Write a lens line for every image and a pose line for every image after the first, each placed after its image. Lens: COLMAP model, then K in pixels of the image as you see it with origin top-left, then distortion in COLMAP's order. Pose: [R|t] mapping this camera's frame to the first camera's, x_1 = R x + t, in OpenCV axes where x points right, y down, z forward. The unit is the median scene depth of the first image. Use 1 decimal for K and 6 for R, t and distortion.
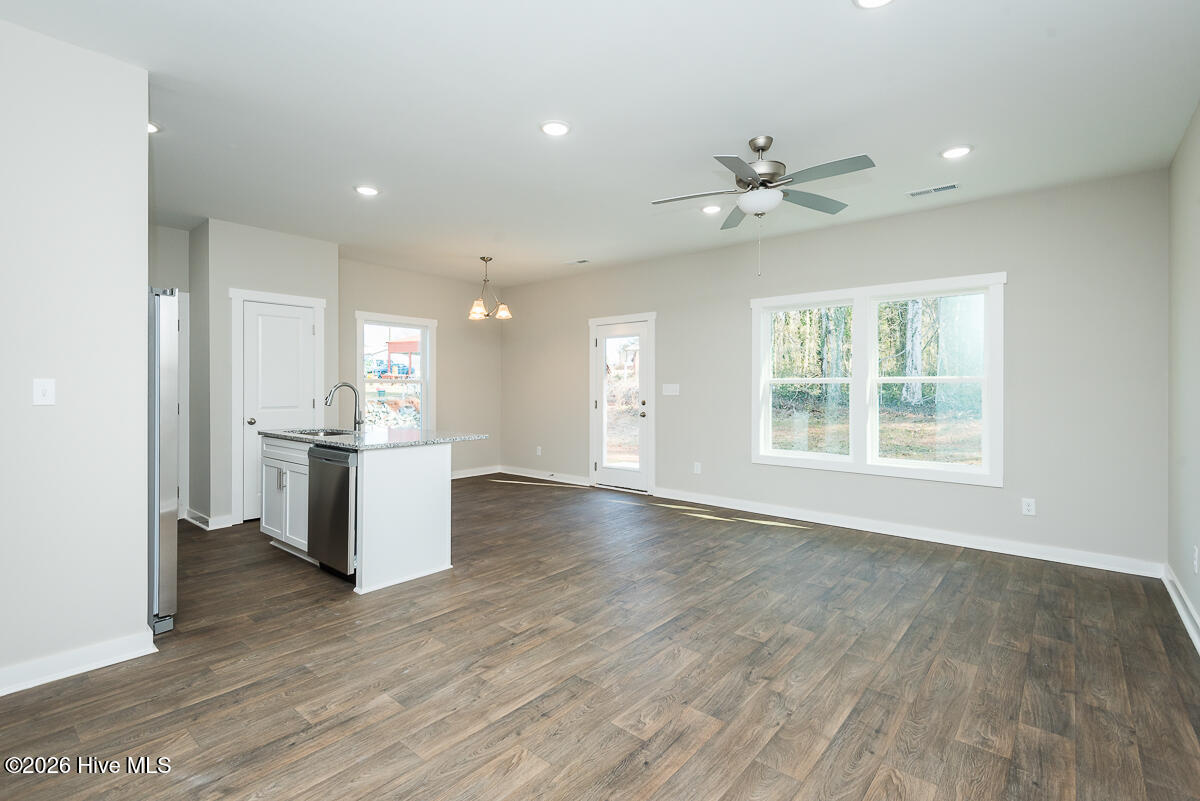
lens RADIAL K [[550.6, 0, 607.7], [0, 550.6, 377.6], [0, 0, 1]] dist [0.027696, -0.013307]
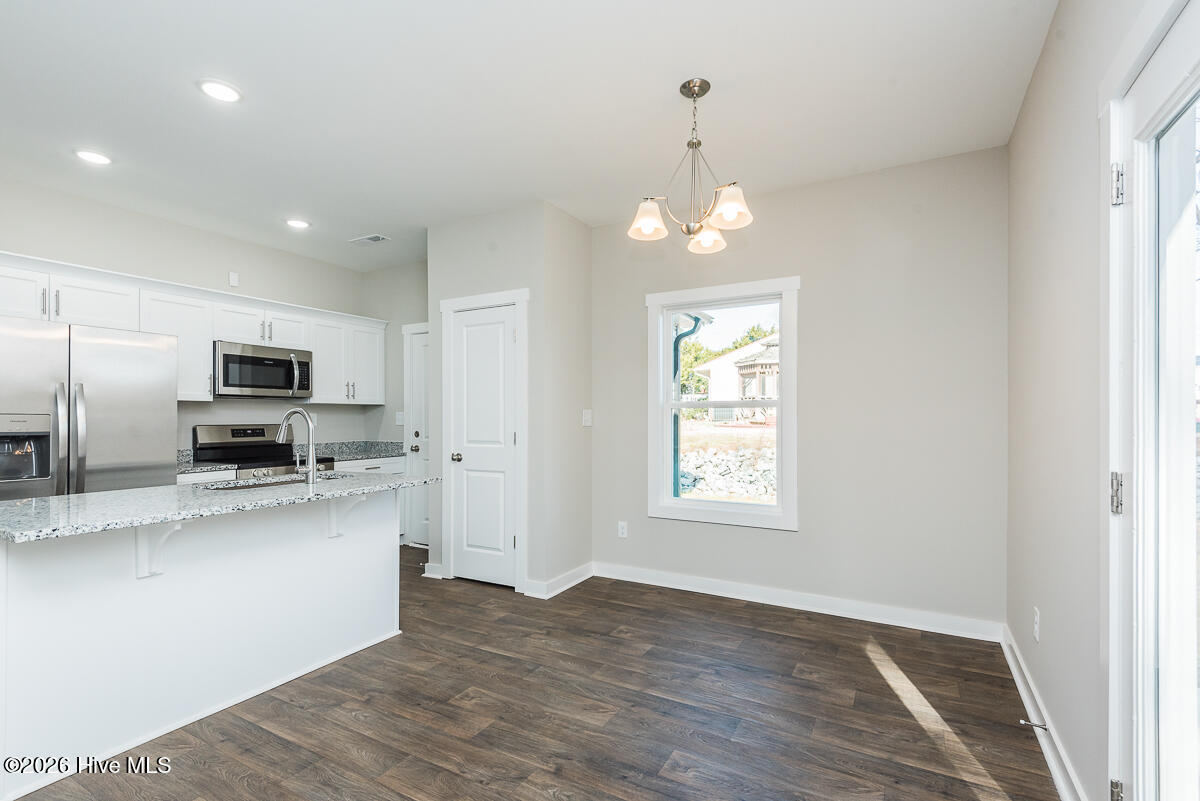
lens RADIAL K [[550.6, 0, 605.1], [0, 550.6, 413.7], [0, 0, 1]] dist [0.027696, -0.013307]
pose [[0.182913, -0.008375, -0.983093, 0.243877], [0.020415, 0.999780, -0.004718, 0.027606], [0.982917, -0.019207, 0.183044, 1.296311]]
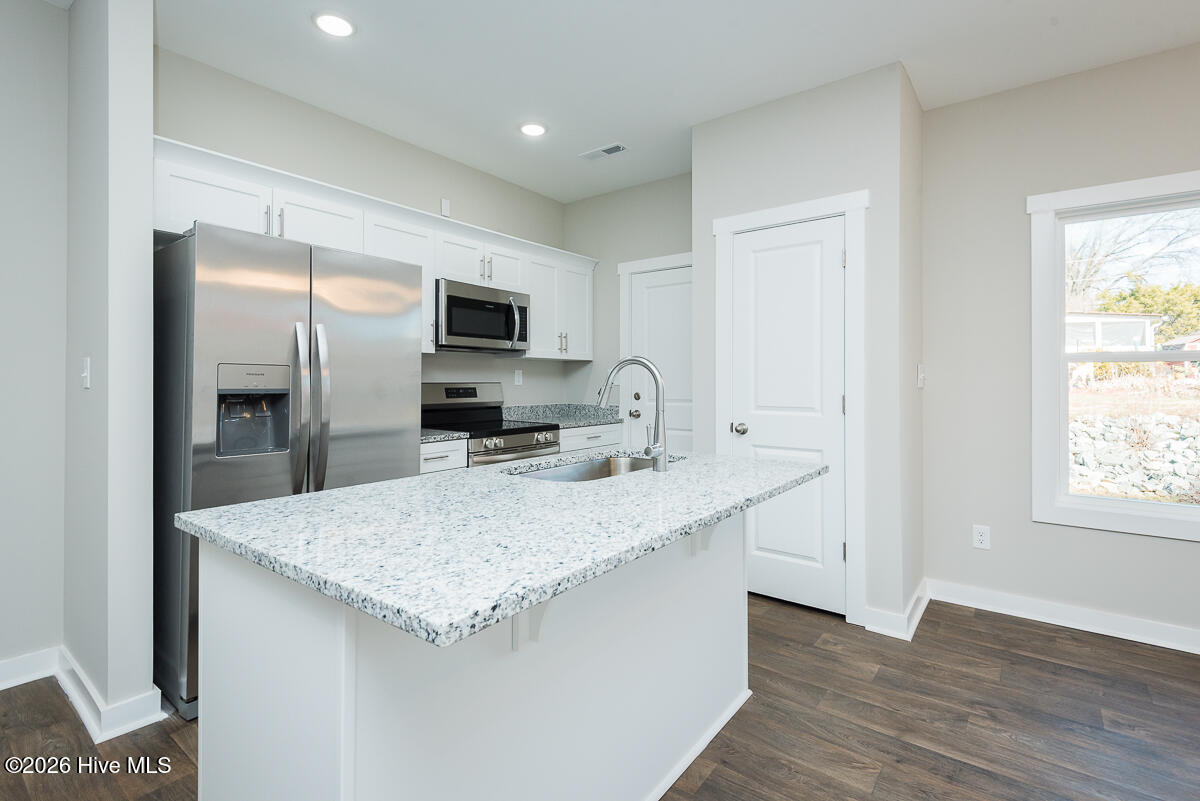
lens RADIAL K [[550.6, 0, 611.2], [0, 550.6, 377.0], [0, 0, 1]] dist [0.027696, -0.013307]
pose [[0.044449, -0.008424, -0.998976, -0.051440], [0.015380, 0.999852, -0.007747, 0.030517], [0.998893, -0.015020, 0.044572, 1.009295]]
